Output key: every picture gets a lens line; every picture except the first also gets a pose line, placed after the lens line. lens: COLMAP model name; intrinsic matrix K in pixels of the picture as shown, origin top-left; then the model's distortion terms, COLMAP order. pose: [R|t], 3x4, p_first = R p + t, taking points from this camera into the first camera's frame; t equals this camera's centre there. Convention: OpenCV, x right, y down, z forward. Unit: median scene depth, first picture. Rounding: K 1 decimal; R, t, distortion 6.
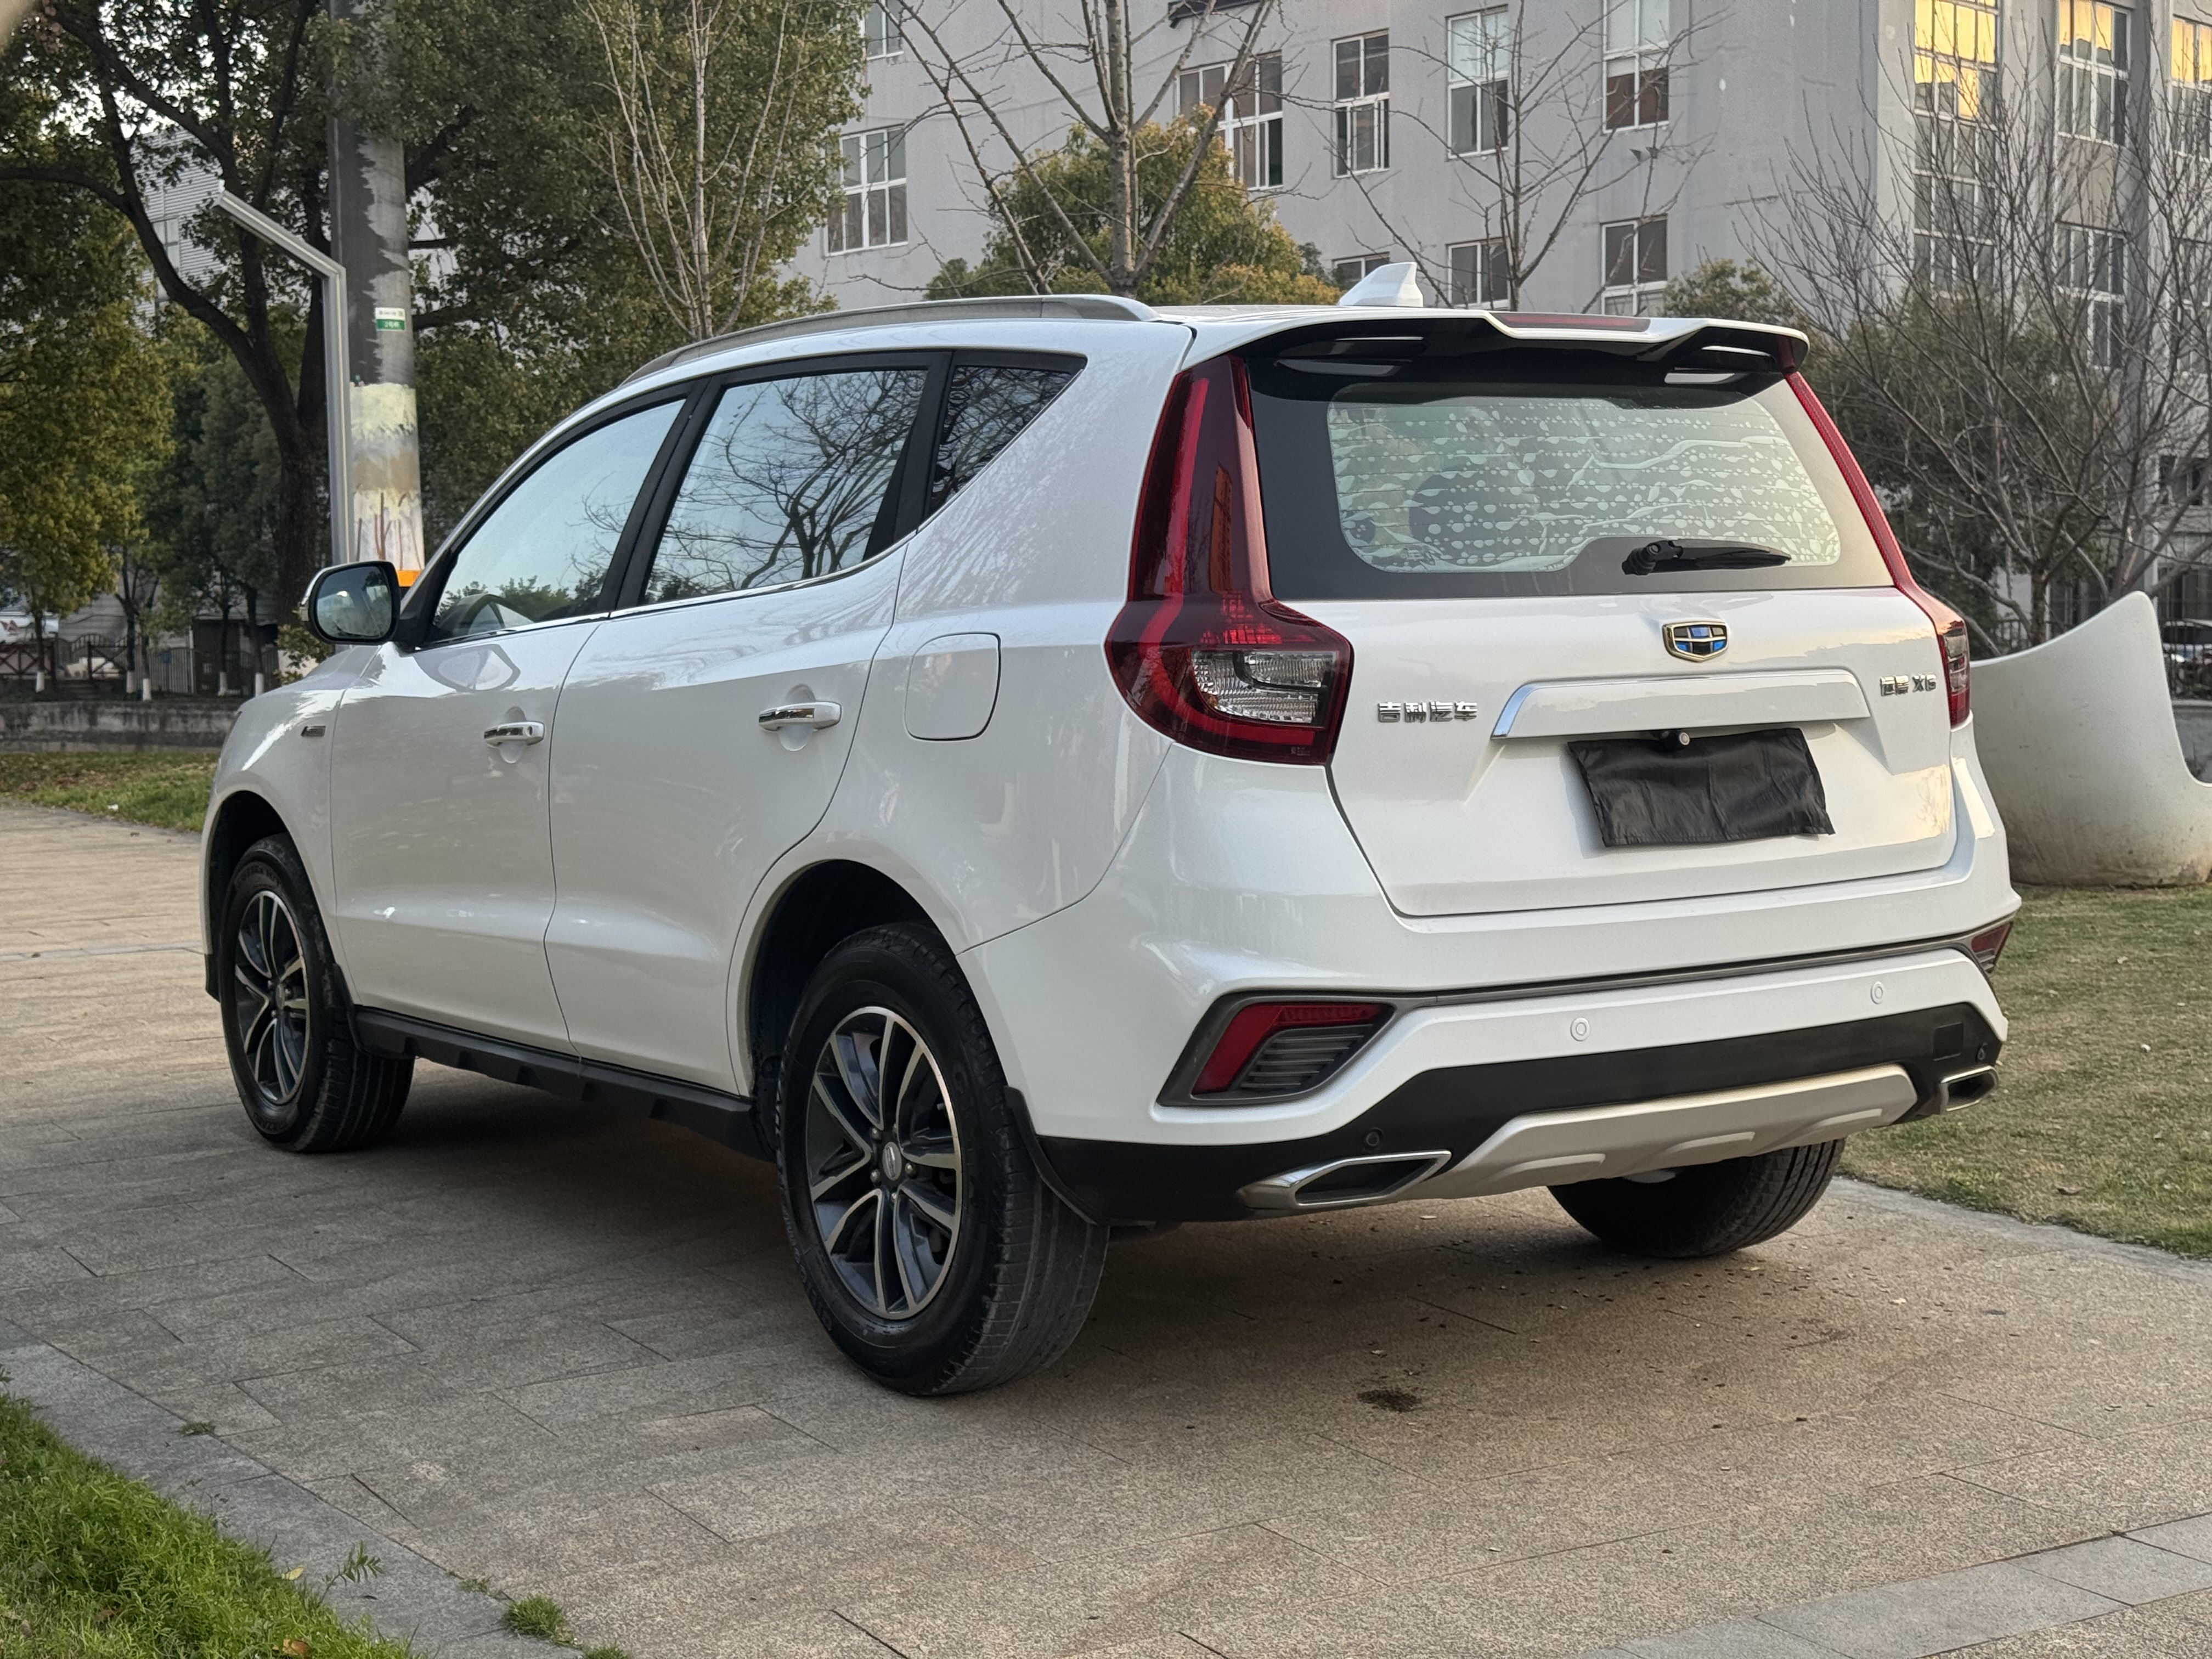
lens RADIAL K [[3061.2, 0, 1106.0], [0, 3061.2, 829.5], [0, 0, 1]] dist [0.146672, -0.125144]
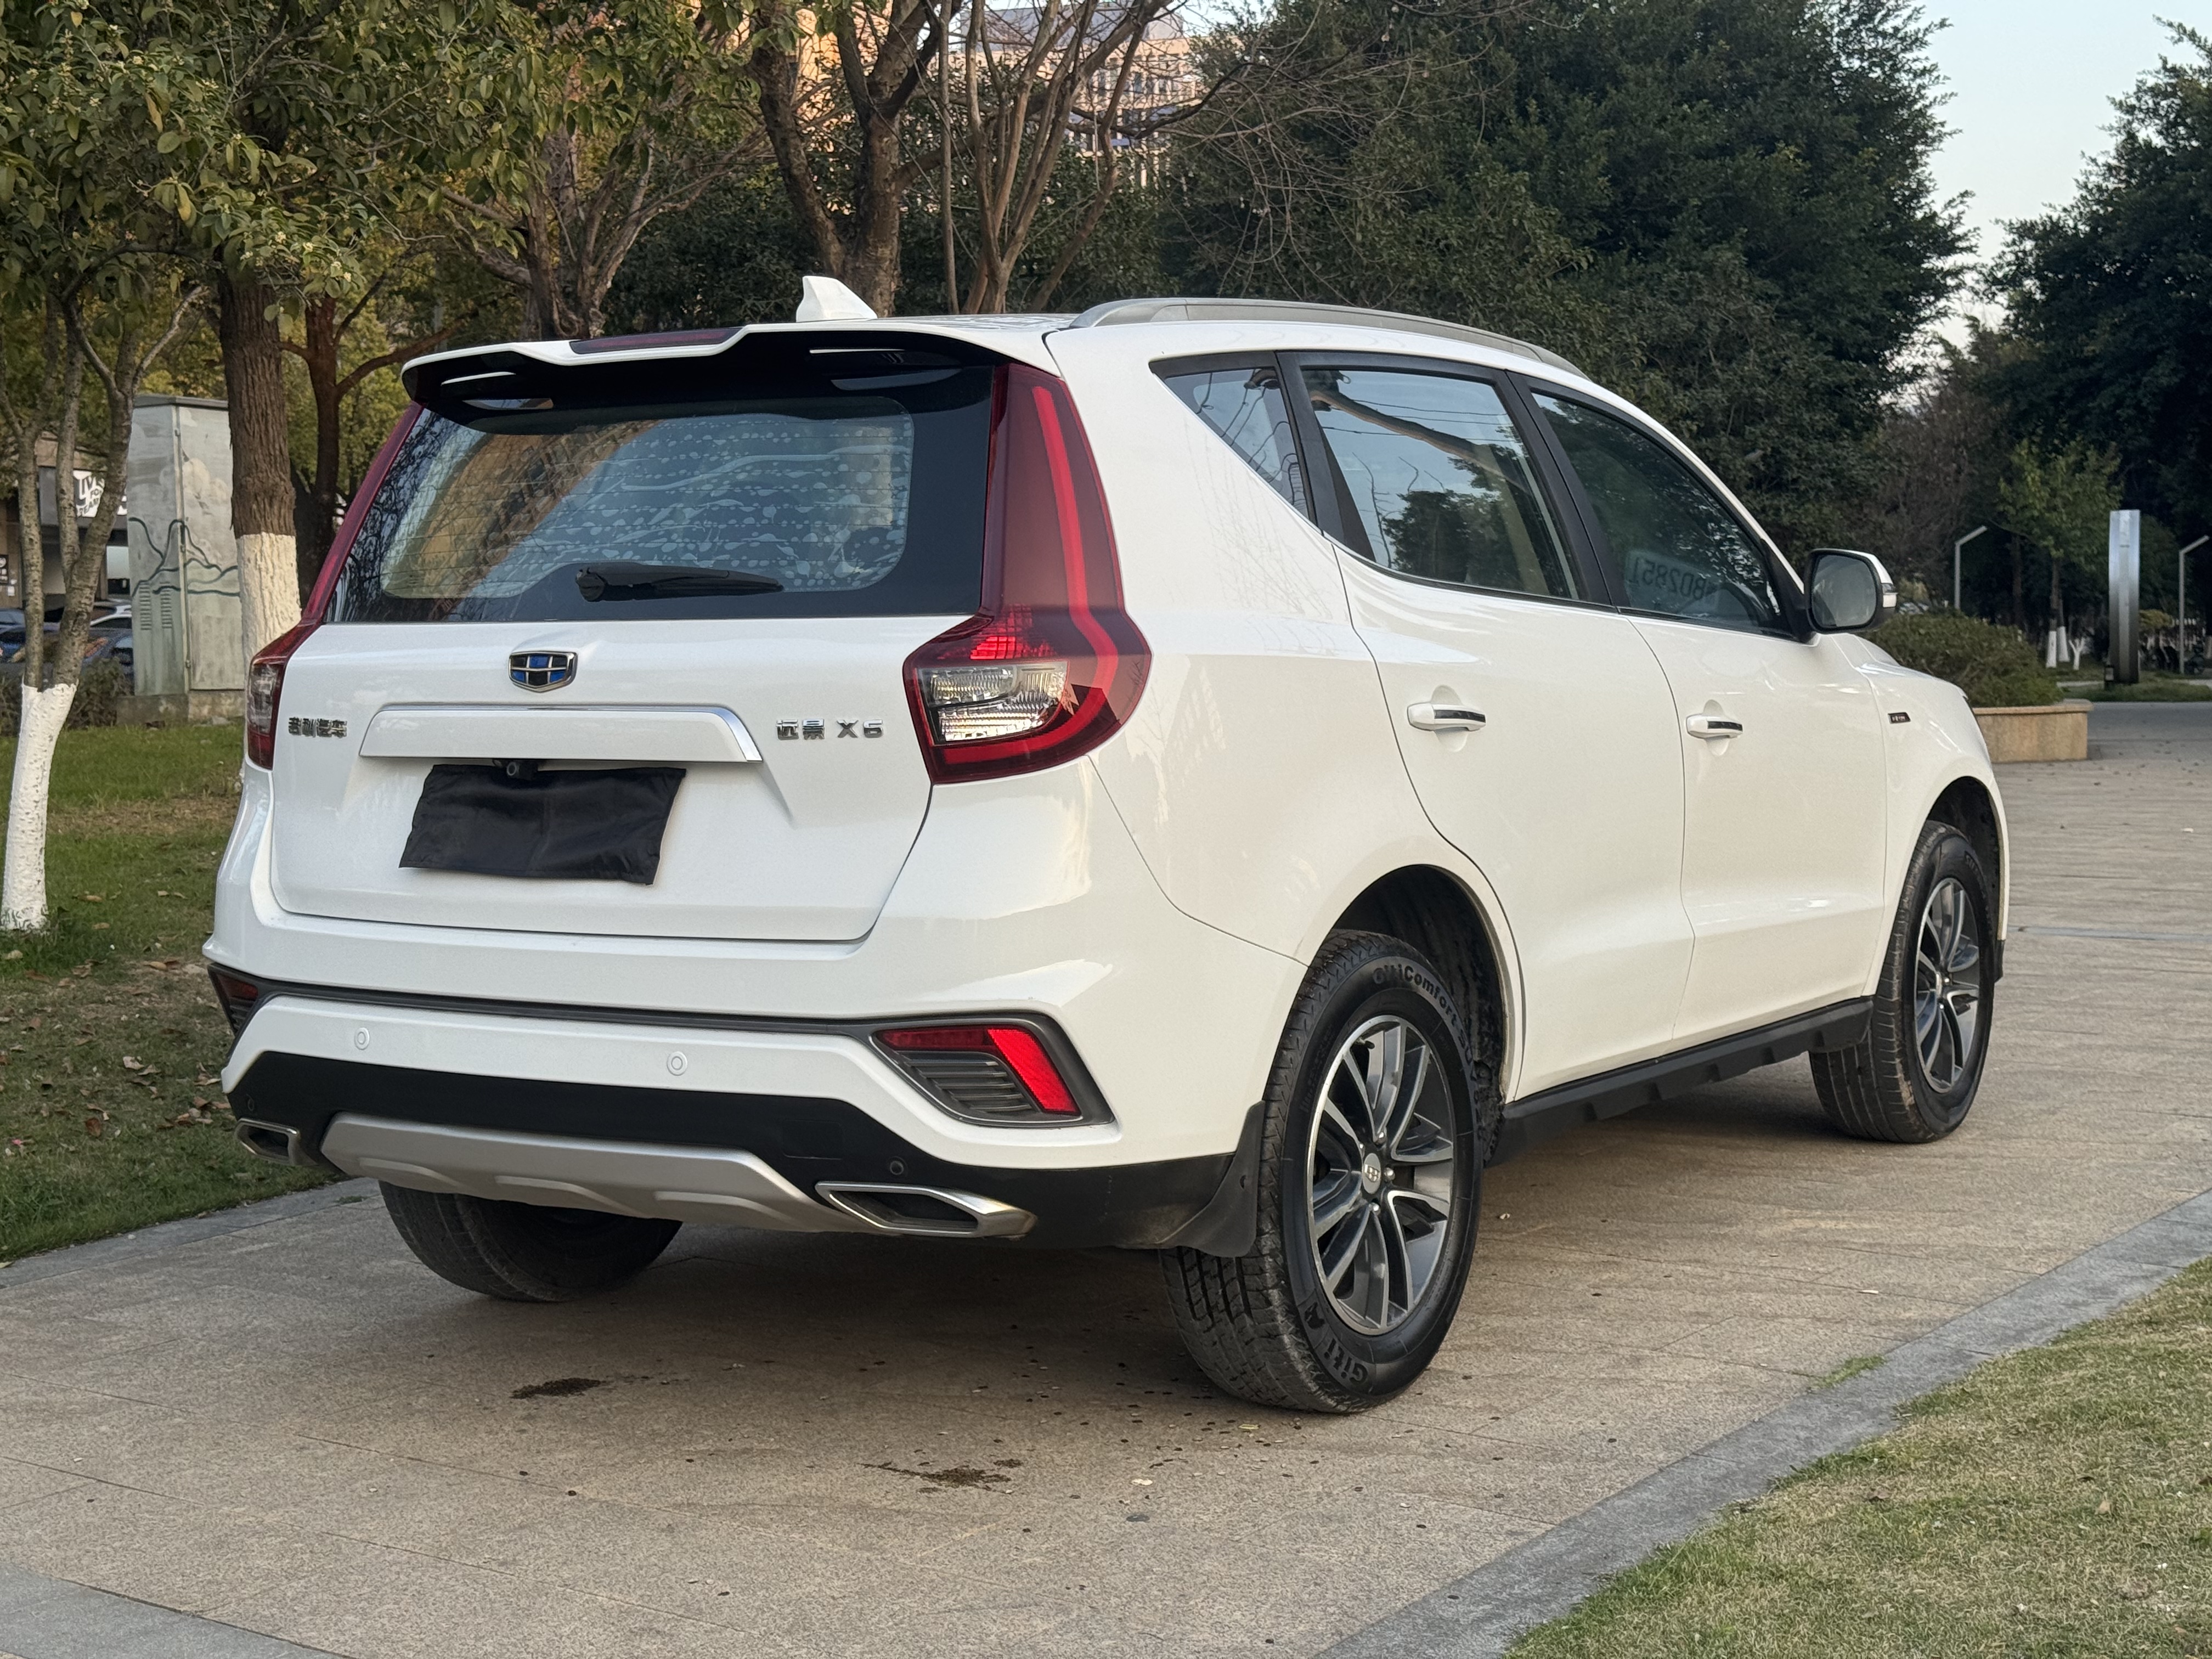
lens RADIAL K [[3072.2, 0, 1106.0], [0, 3072.2, 829.5], [0, 0, 1]] dist [0.140523, -0.125686]
pose [[0.404151, 0.076309, -0.911504, 1.143073], [-0.061935, 0.996510, 0.055964, -0.075907], [0.912593, 0.033836, 0.407467, 0.755012]]
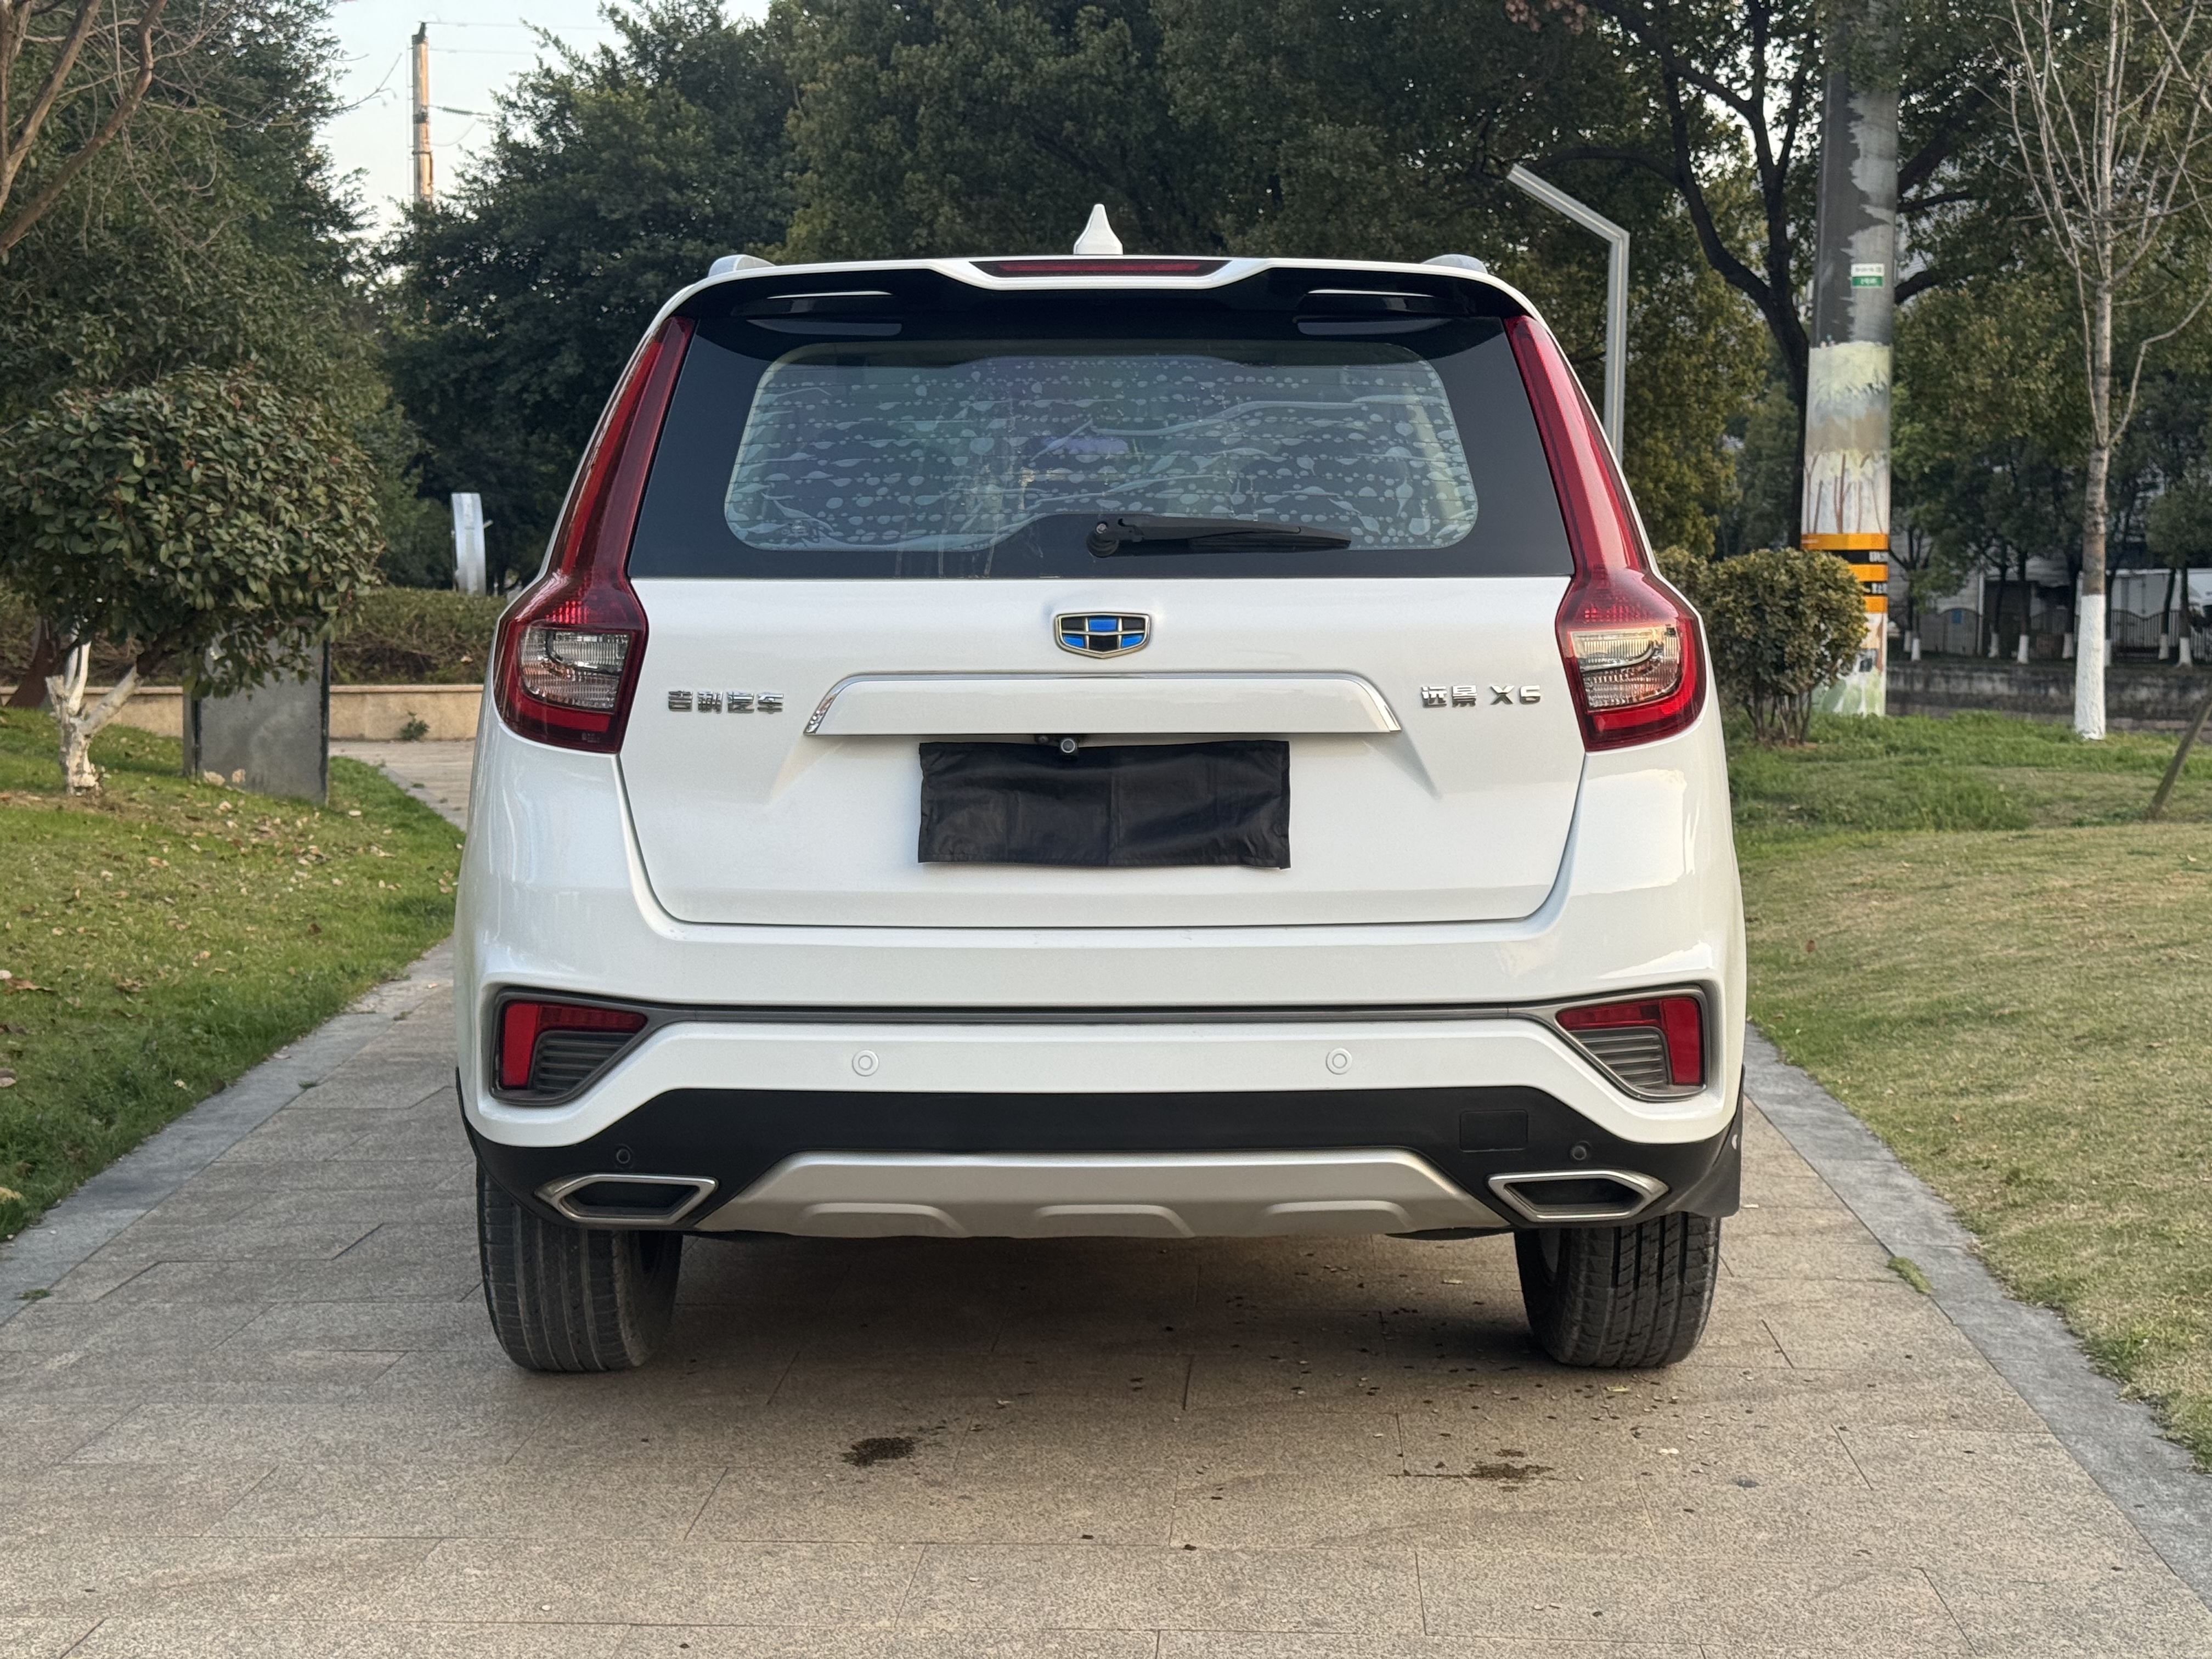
lens RADIAL K [[3072.2, 0, 1106.0], [0, 3072.2, 829.5], [0, 0, 1]] dist [0.140523, -0.125686]
pose [[0.834384, 0.062489, -0.547629, 0.660905], [-0.055645, 0.998026, 0.029101, -0.031220], [0.548367, 0.006192, 0.836215, 0.271576]]
